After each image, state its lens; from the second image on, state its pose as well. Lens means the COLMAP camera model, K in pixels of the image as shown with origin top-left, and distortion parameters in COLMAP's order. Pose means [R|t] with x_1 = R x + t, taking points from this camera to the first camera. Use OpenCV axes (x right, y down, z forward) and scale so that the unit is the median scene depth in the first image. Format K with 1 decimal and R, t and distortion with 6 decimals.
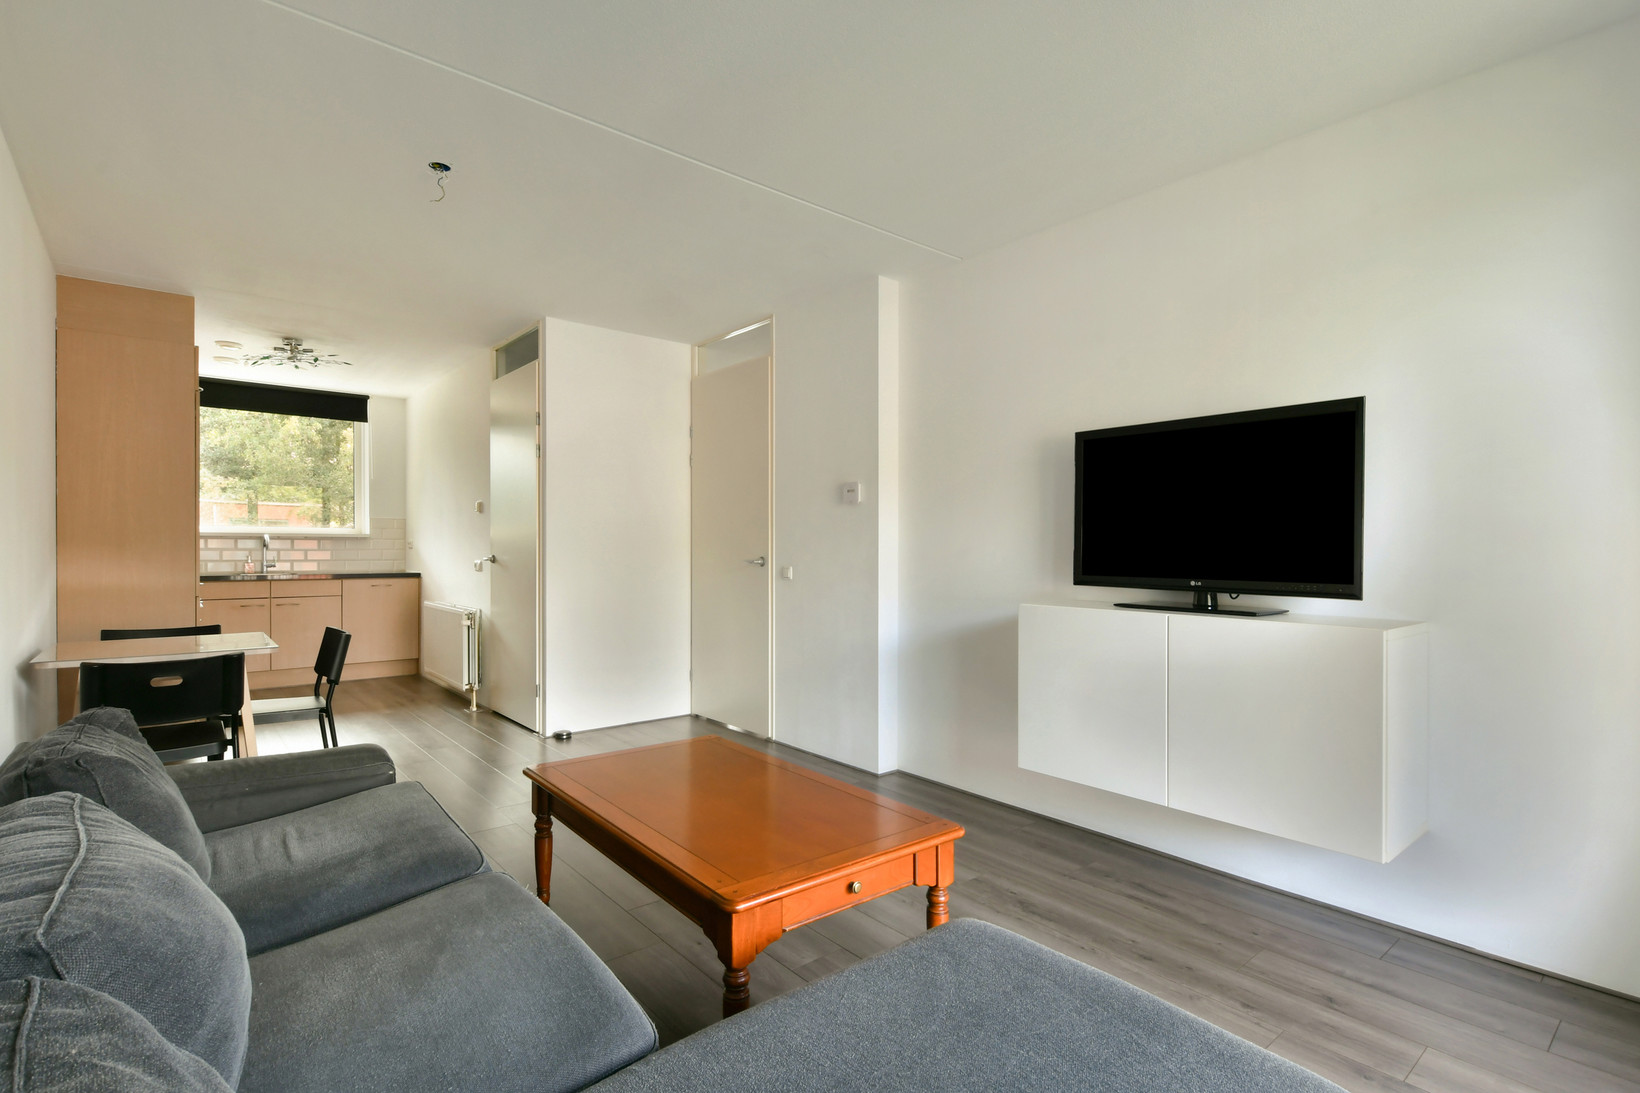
lens RADIAL K [[776.8, 0, 820.0], [0, 776.8, 546.5], [0, 0, 1]] dist [0.011280, -0.000147]
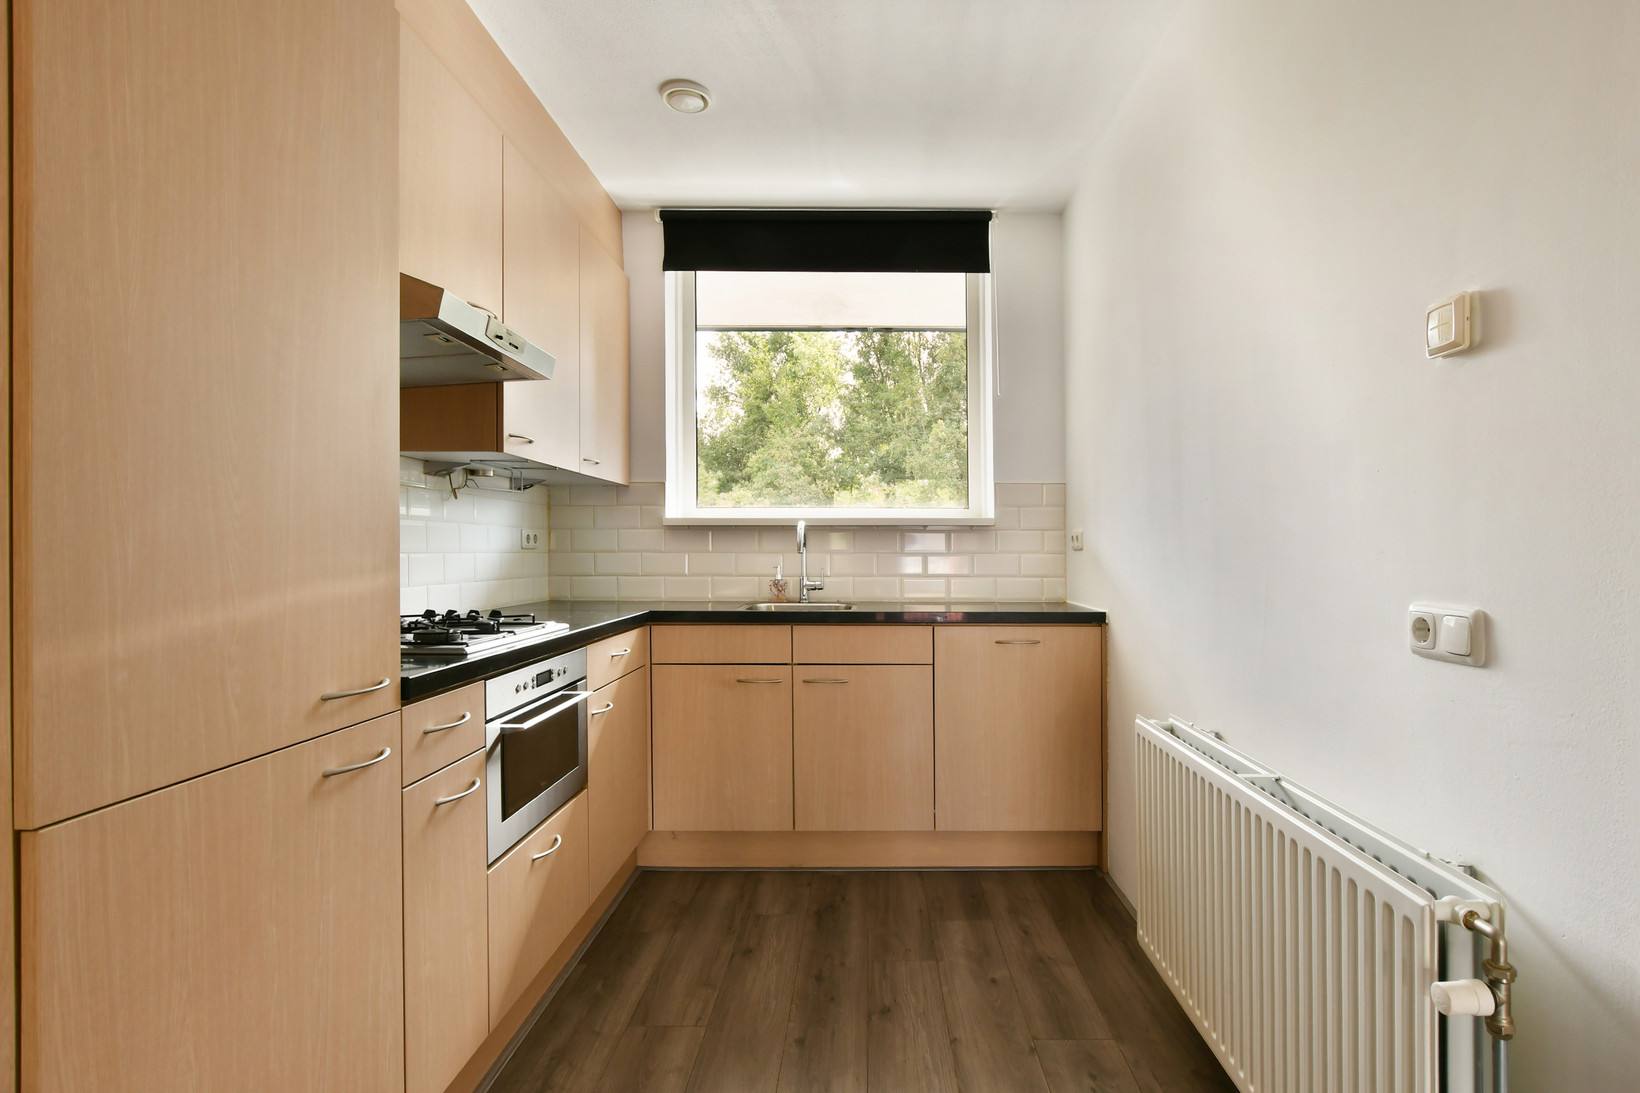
lens RADIAL K [[814.4, 0, 870.2], [0, 814.4, 547.8], [0, 0, 1]] dist [-0.034031, 0.022224]
pose [[0.767891, -0.004326, -0.640565, -0.341921], [0.002158, 0.999989, -0.004165, 0.002568], [0.640576, 0.001816, 0.767892, 0.611596]]
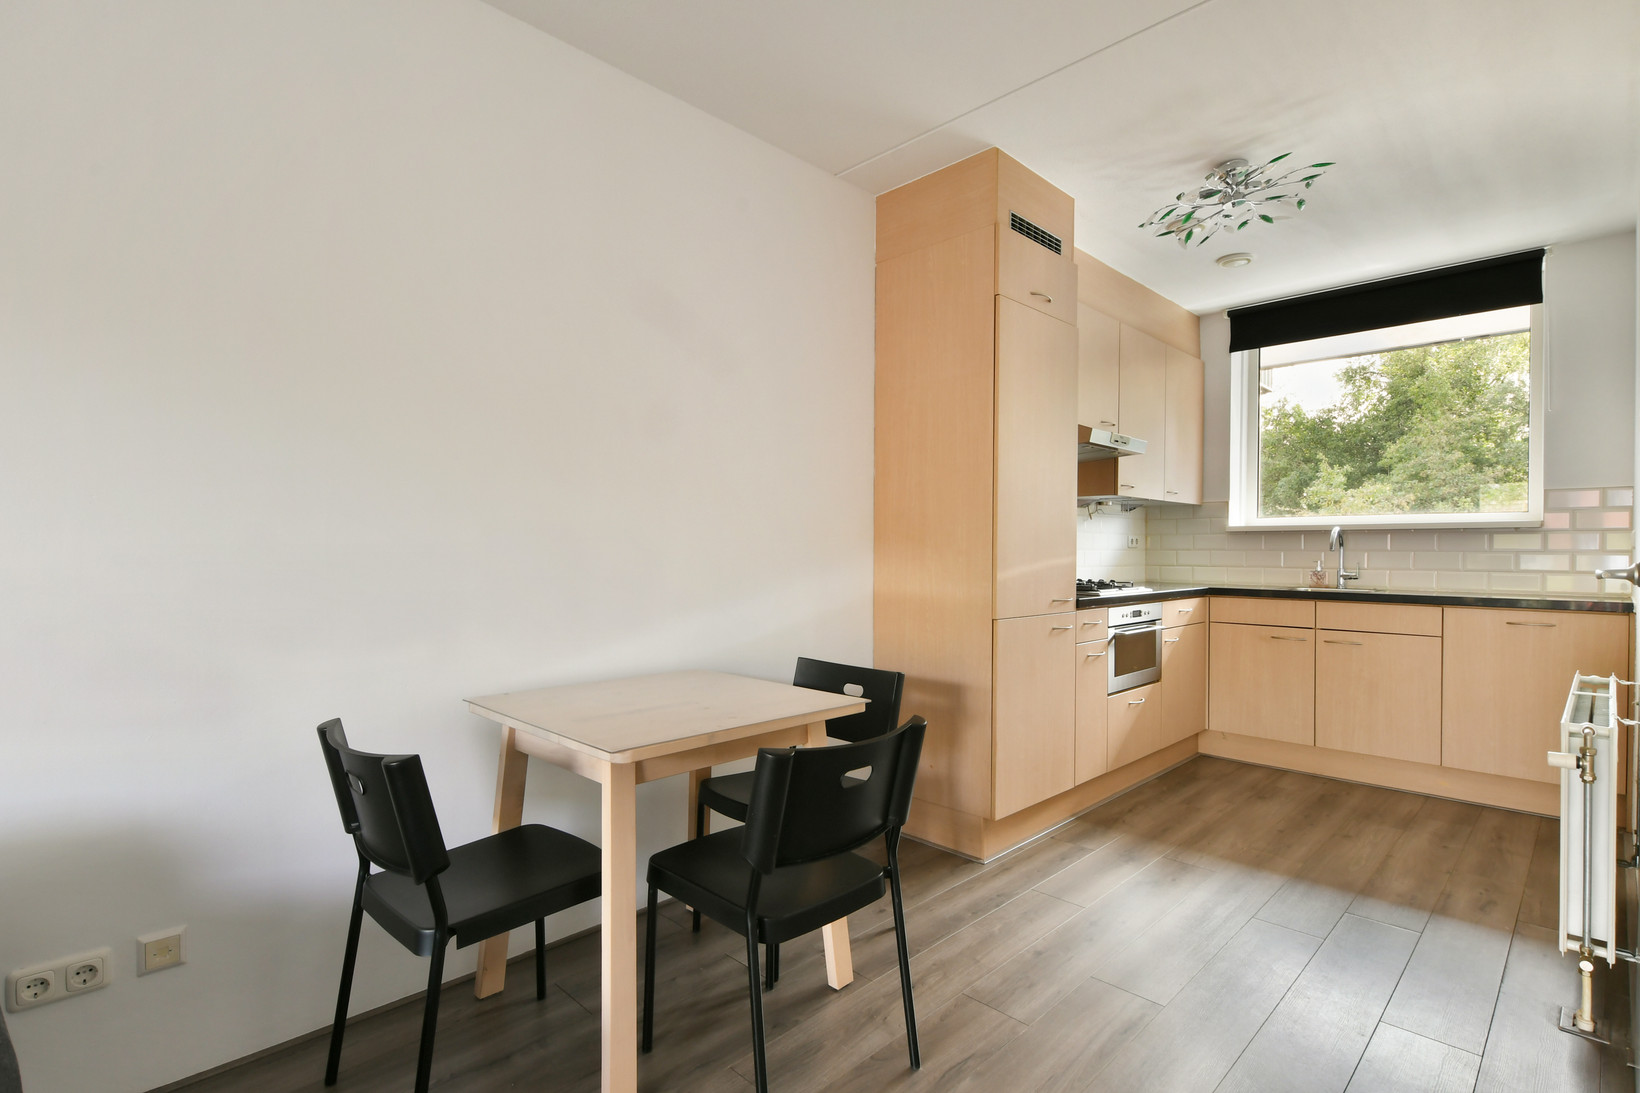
lens RADIAL K [[790.2, 0, 813.5], [0, 790.2, 576.0], [0, 0, 1]] dist [0.011055, -0.000983]
pose [[0.085356, 0.030971, -0.995869, -0.100564], [-0.001877, 0.999520, 0.030923, 0.004704], [0.996349, -0.000770, 0.085373, 0.493991]]
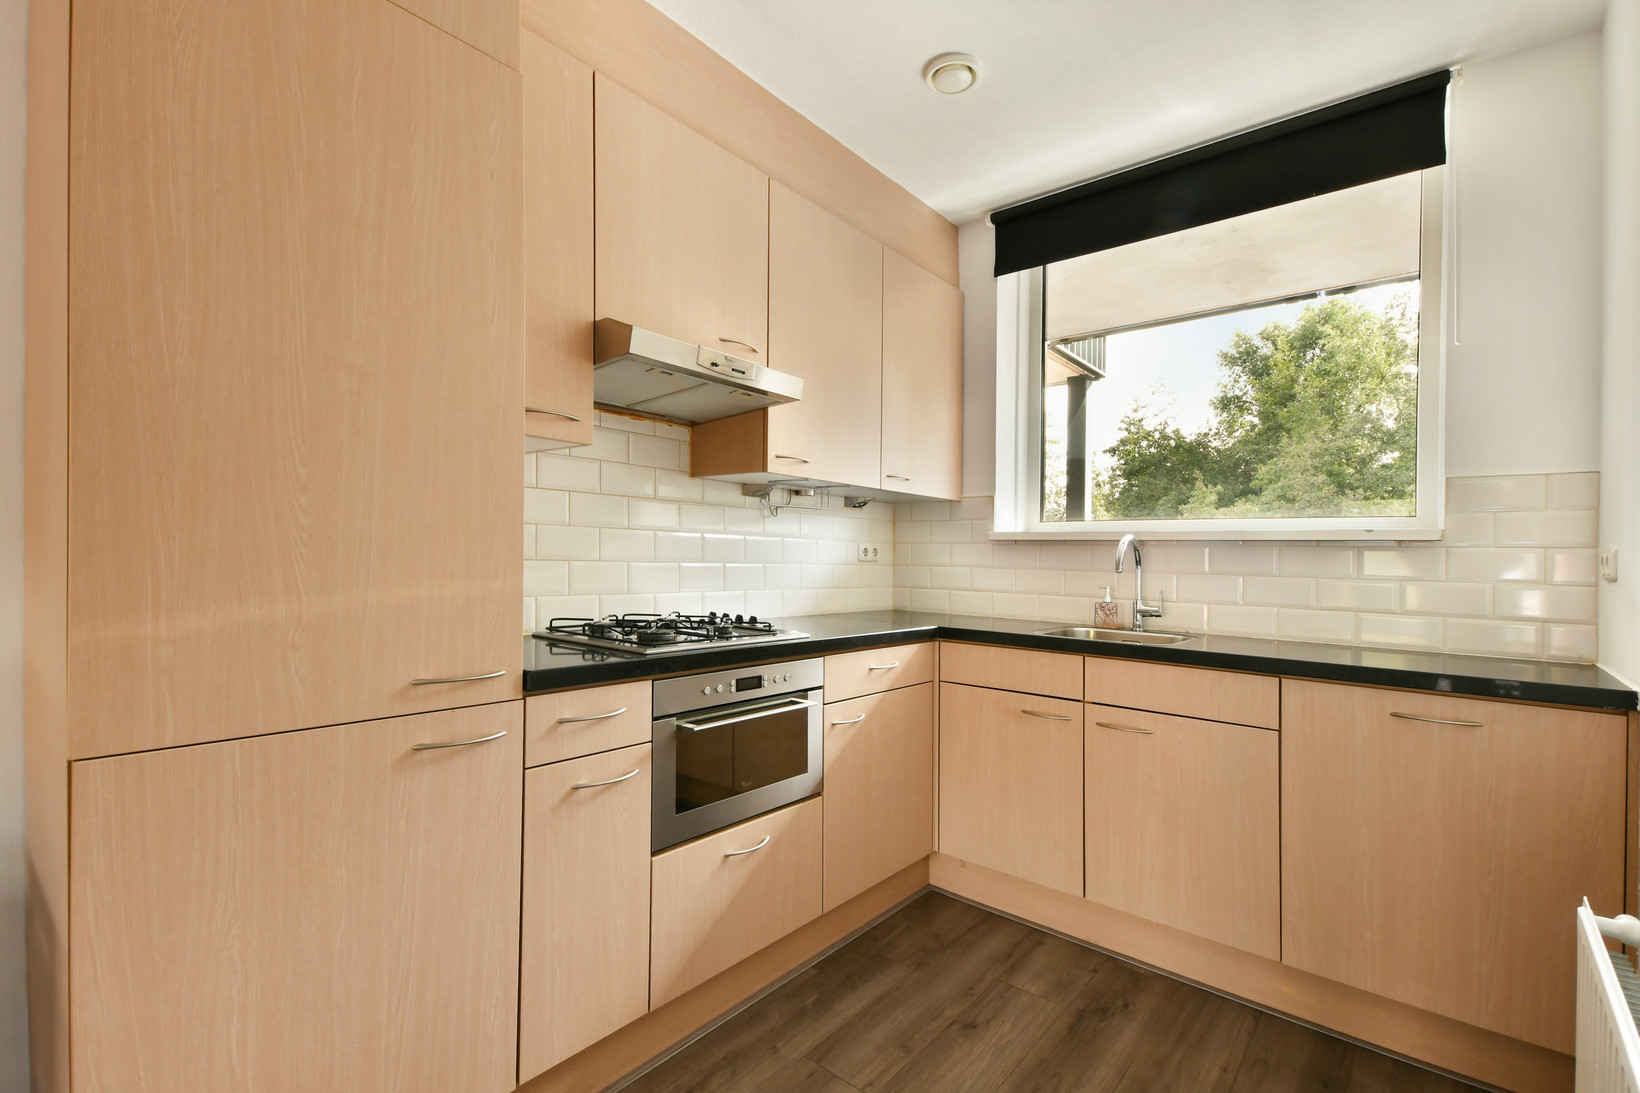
lens RADIAL K [[736.0, 0, 819.3], [0, 736.0, 562.2], [0, 0, 1]] dist [0.030547, -0.000425]
pose [[0.170616, 0.005940, -0.985320, -0.340170], [-0.020546, 0.999786, 0.002469, 0.000810], [0.985123, 0.019823, 0.170701, 0.731921]]
